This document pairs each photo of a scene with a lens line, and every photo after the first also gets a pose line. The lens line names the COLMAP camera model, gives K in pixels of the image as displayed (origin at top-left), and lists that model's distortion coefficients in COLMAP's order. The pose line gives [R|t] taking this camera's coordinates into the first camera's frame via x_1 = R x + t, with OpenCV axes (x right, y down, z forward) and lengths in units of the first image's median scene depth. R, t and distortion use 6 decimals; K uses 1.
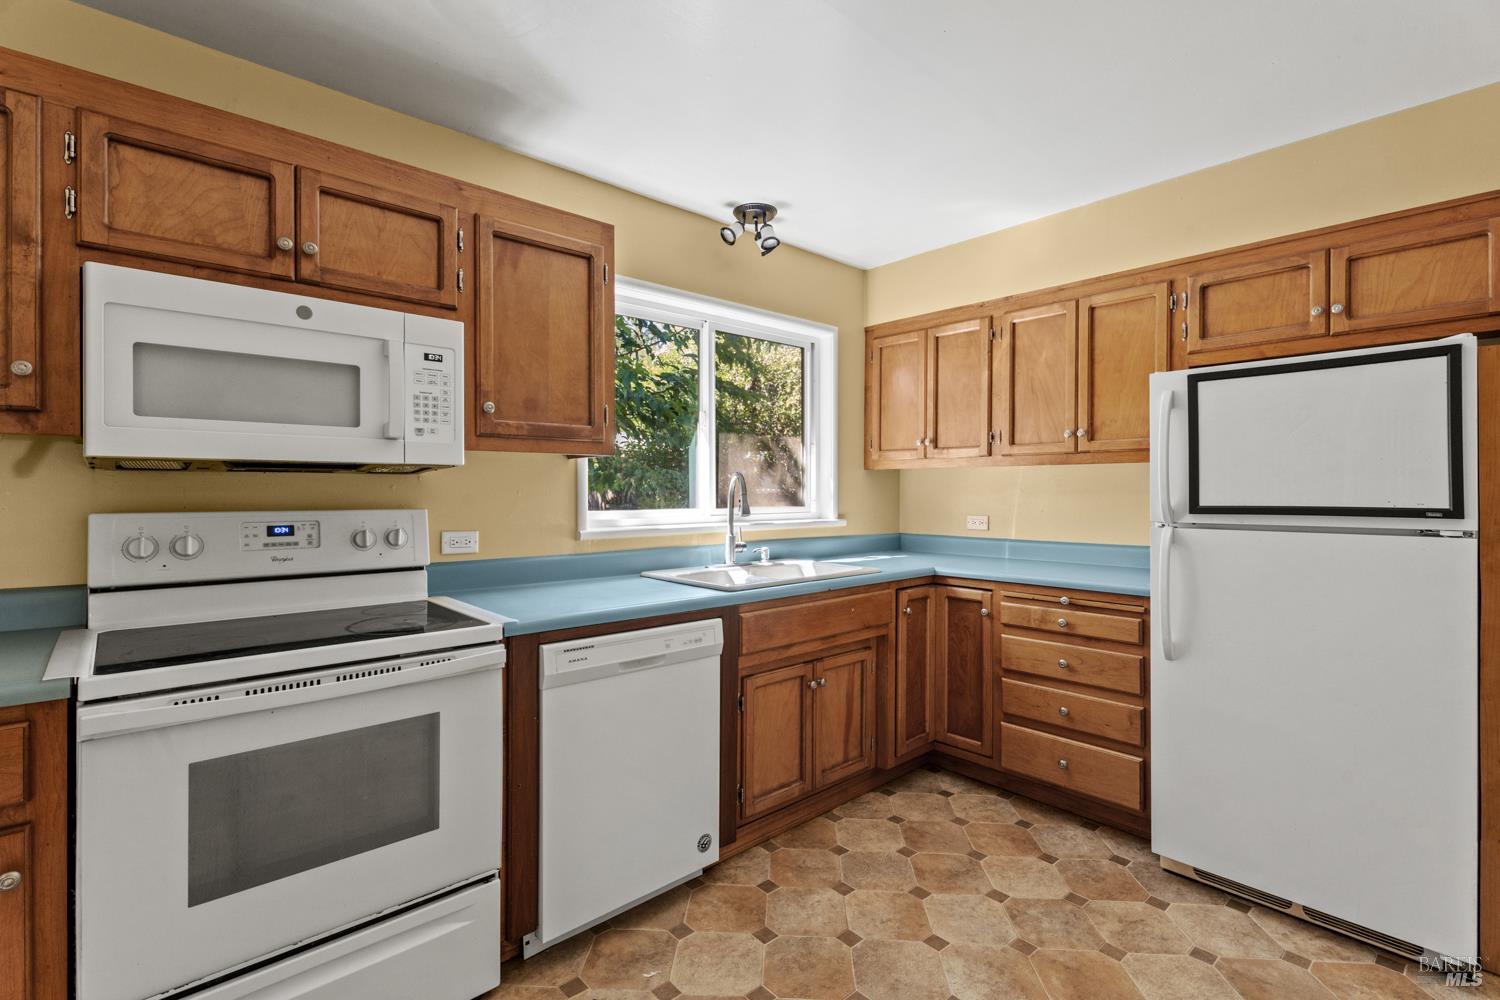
lens RADIAL K [[674.6, 0, 748.9], [0, 674.6, 490.4], [0, 0, 1]] dist [0.000435, 0.000044]
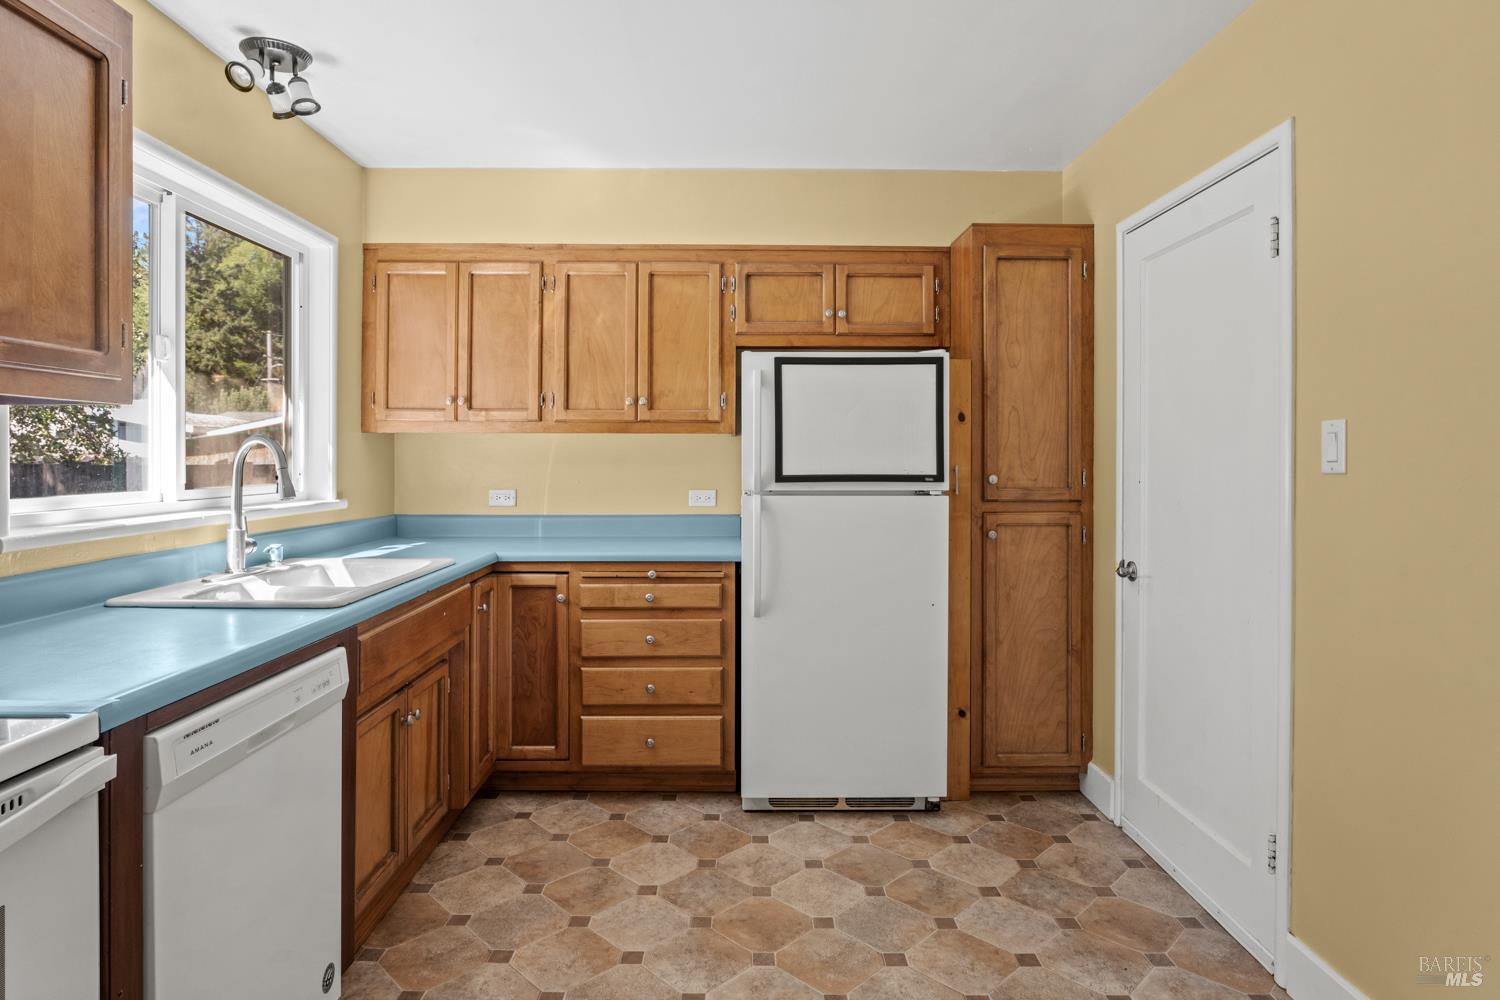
lens RADIAL K [[821.9, 0, 749.6], [0, 821.9, 457.1], [0, 0, 1]] dist [-0.035702, 0.028298]
pose [[0.668589, 0.001380, 0.743631, -0.311473], [-0.001617, 0.999999, -0.000403, -0.005197], [-0.743631, -0.000933, 0.668590, 0.104345]]
